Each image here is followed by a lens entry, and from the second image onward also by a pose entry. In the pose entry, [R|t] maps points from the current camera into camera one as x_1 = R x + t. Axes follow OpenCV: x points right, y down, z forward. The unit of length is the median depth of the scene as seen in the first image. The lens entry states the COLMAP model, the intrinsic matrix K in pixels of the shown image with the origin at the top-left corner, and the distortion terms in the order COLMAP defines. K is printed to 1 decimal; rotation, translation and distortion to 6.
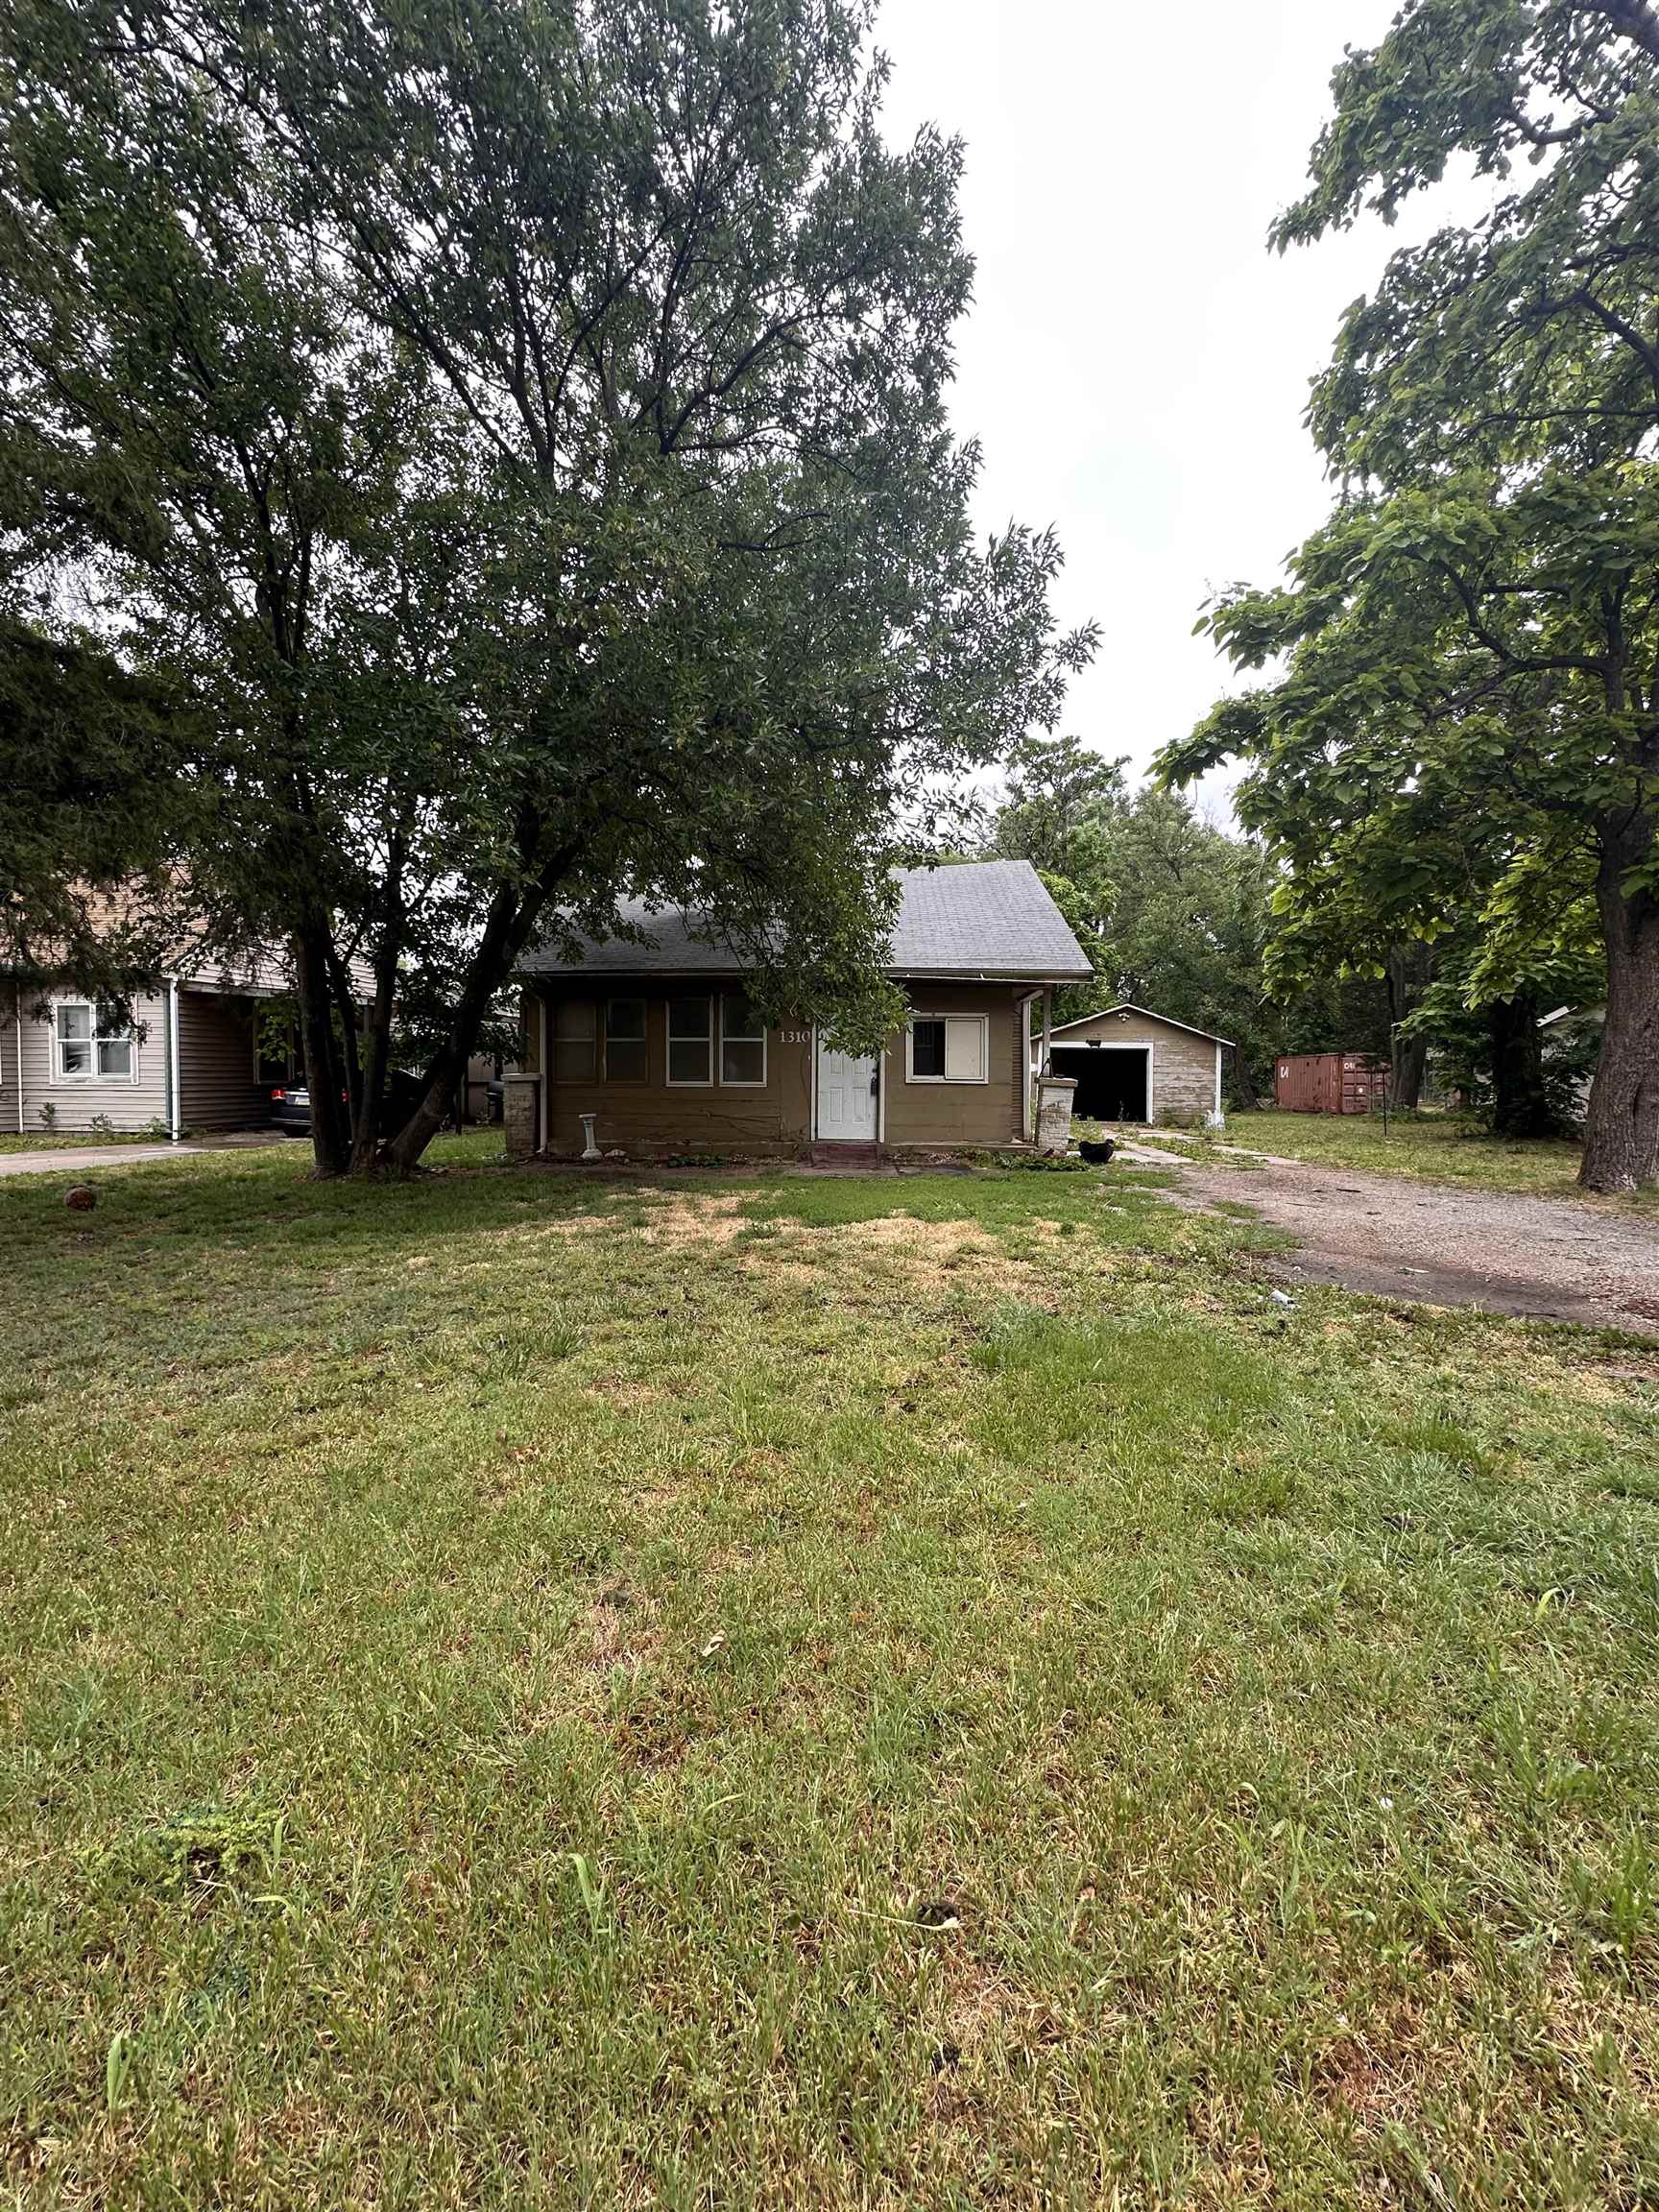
lens RADIAL K [[880.6, 0, 834.9], [0, 880.6, 1108.8], [0, 0, 1]] dist [-0.000884, -0.000003]
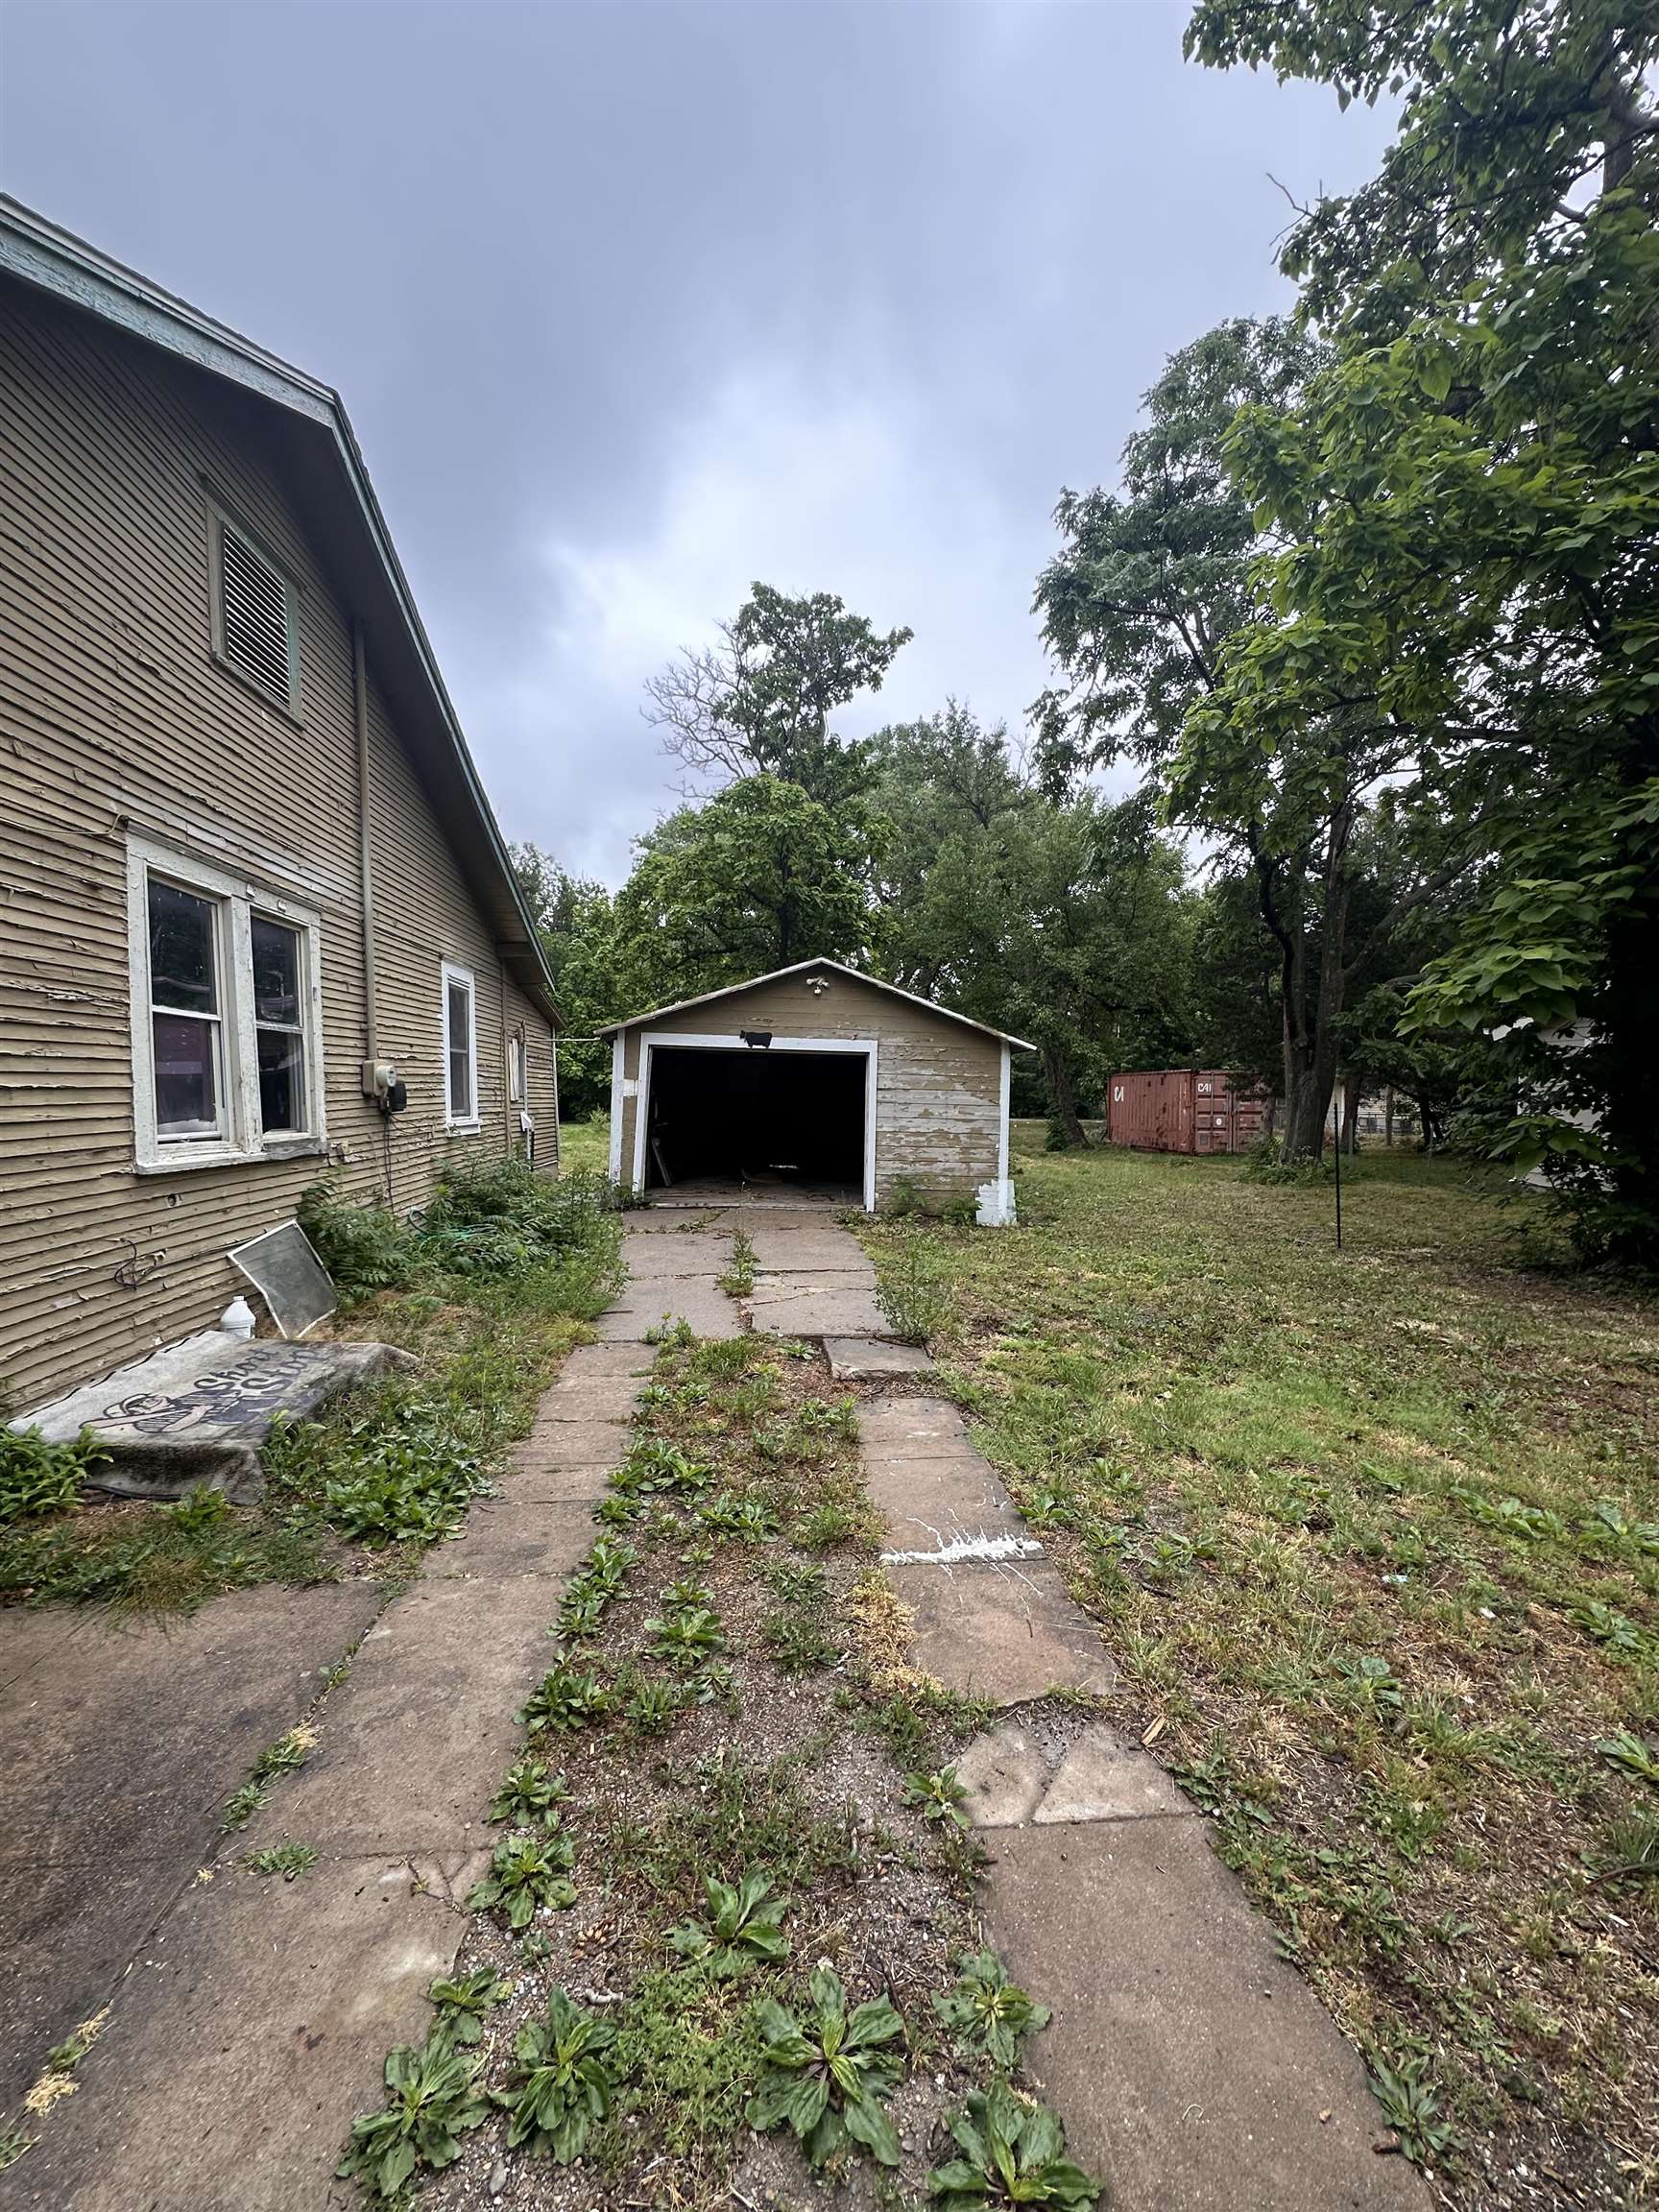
lens RADIAL K [[880.6, 0, 827.8], [0, 880.6, 1107.4], [0, 0, 1]] dist [-0.000884, -0.000003]
pose [[0.987469, 0.008800, 0.157565, 0.456582], [-0.006483, 0.999863, -0.015211, -0.053889], [-0.157678, 0.013999, 0.987391, 0.925854]]
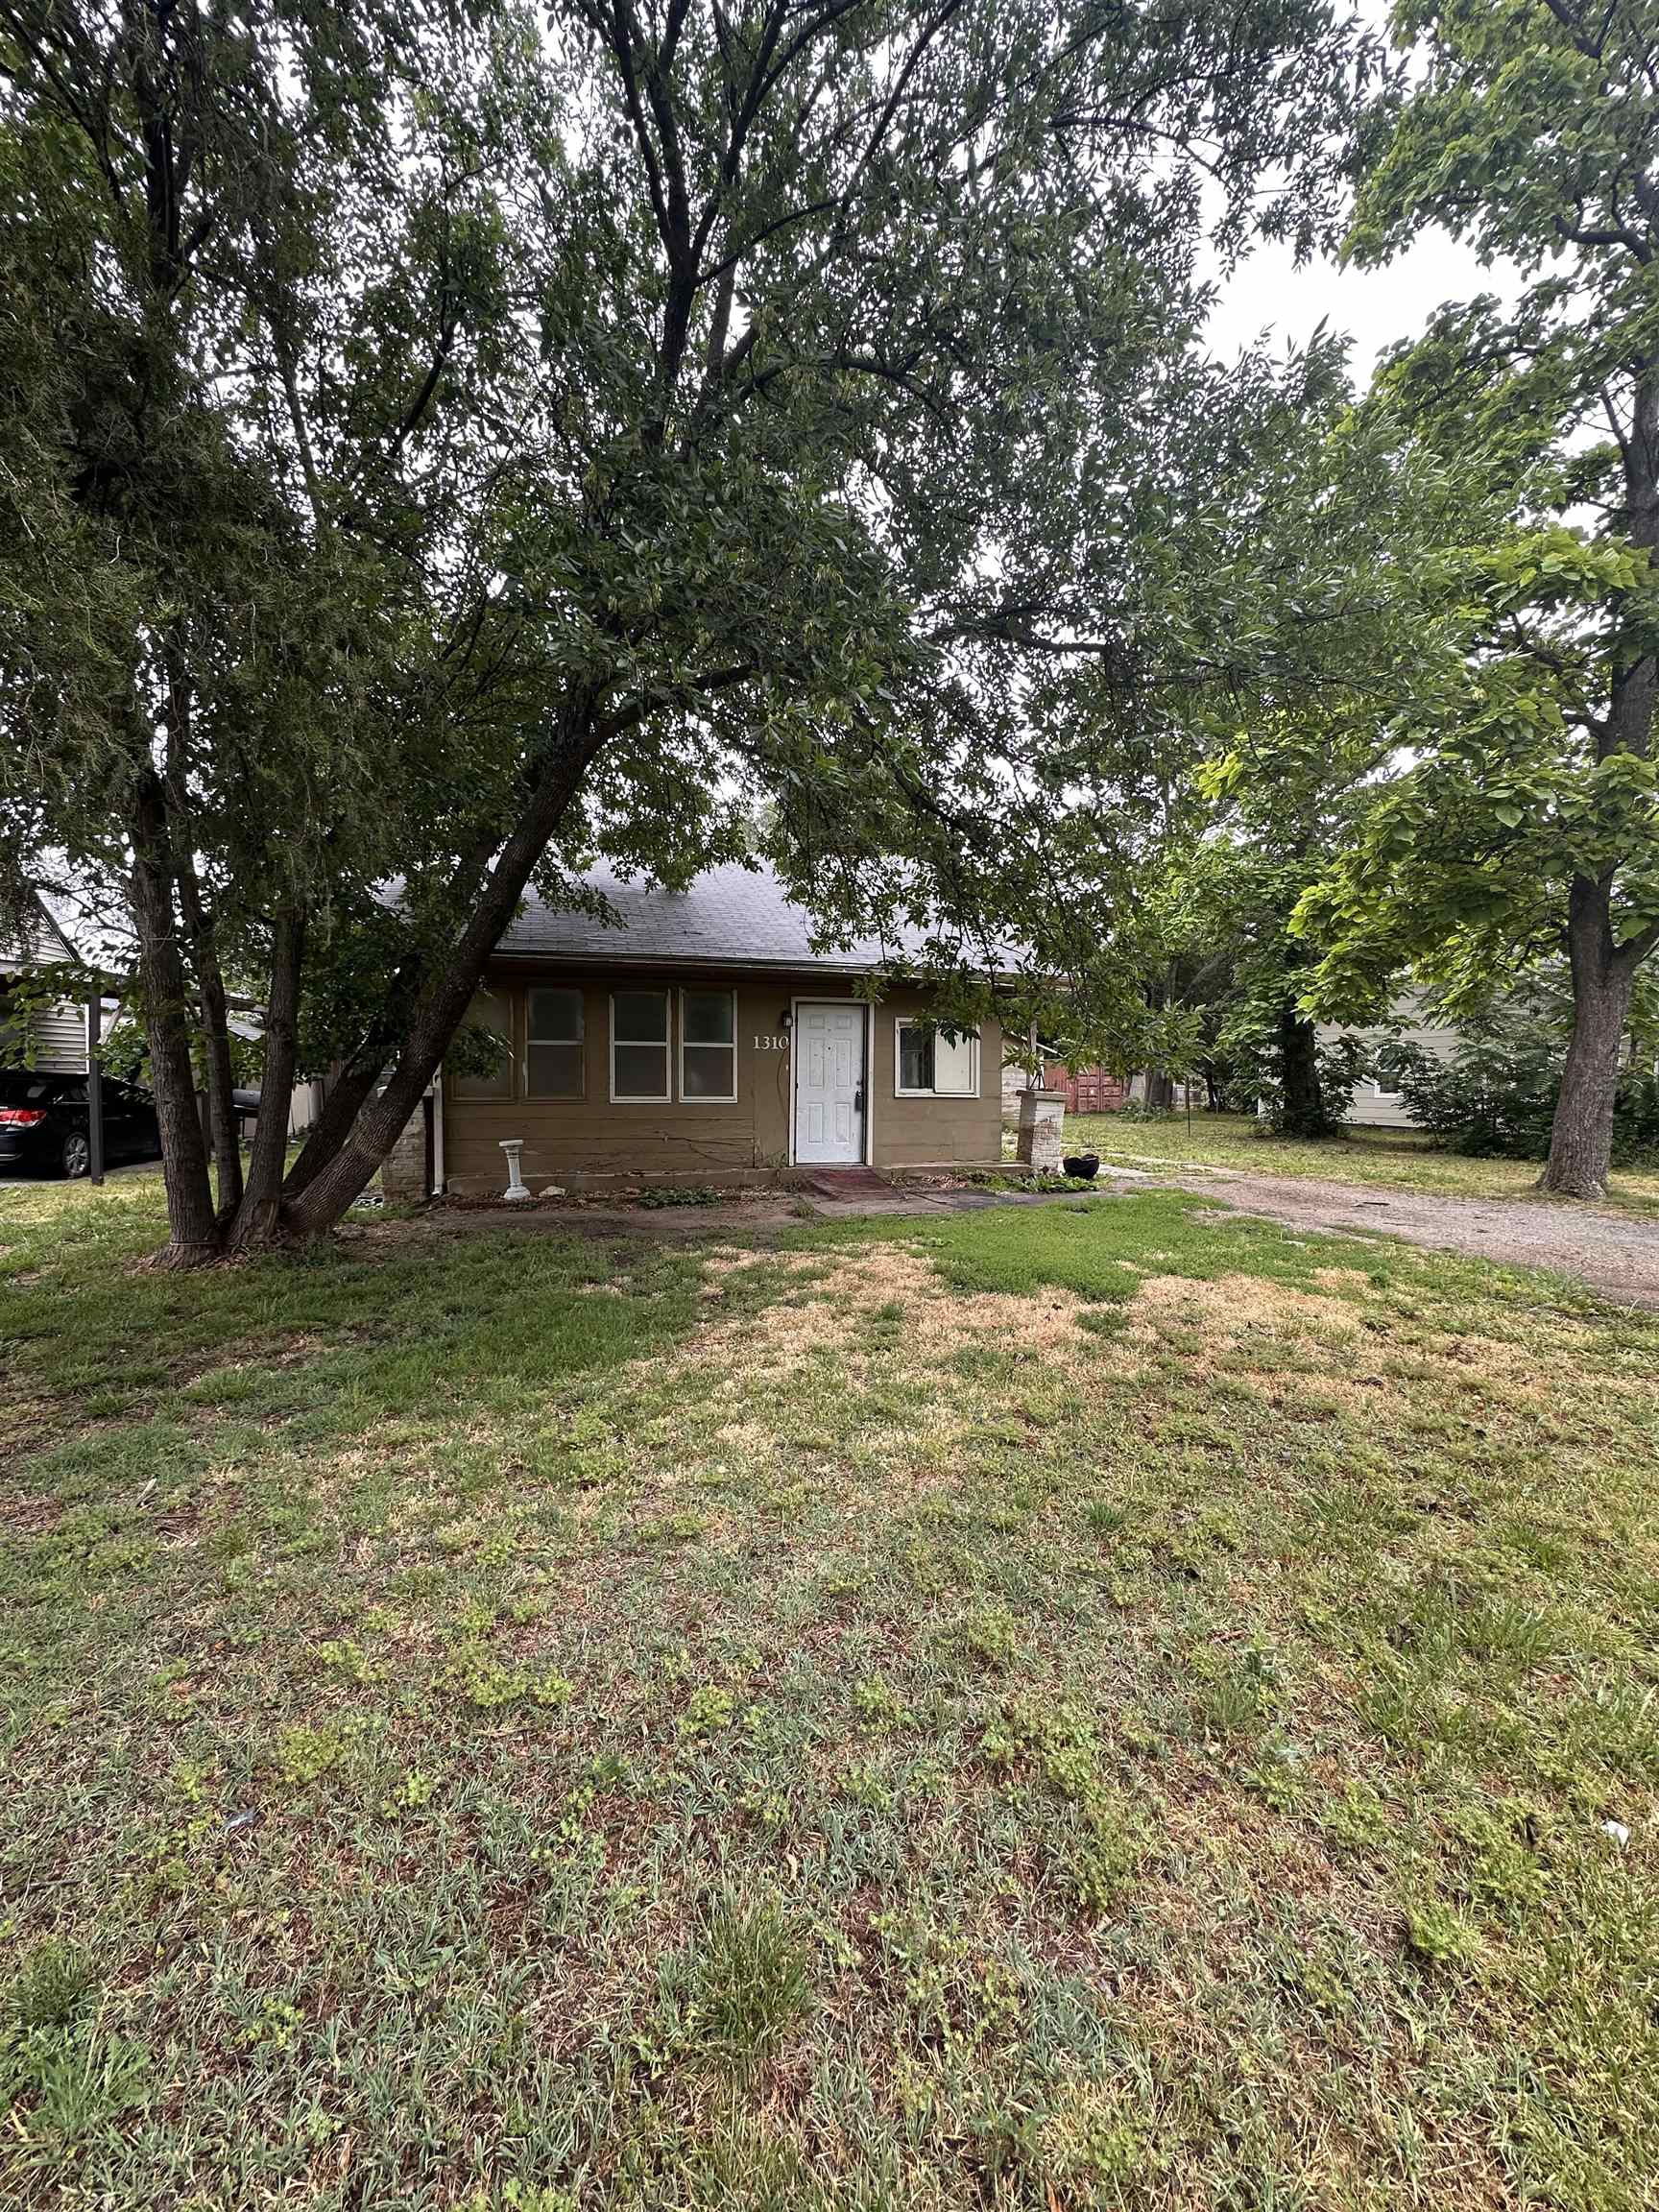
lens RADIAL K [[880.6, 0, 837.3], [0, 880.6, 1106.0], [0, 0, 1]] dist [-0.000884, -0.000003]
pose [[0.935058, -0.009309, 0.354373, -0.281265], [0.009075, 0.999956, 0.002323, -0.022715], [-0.354379, 0.001044, 0.935101, 0.193508]]
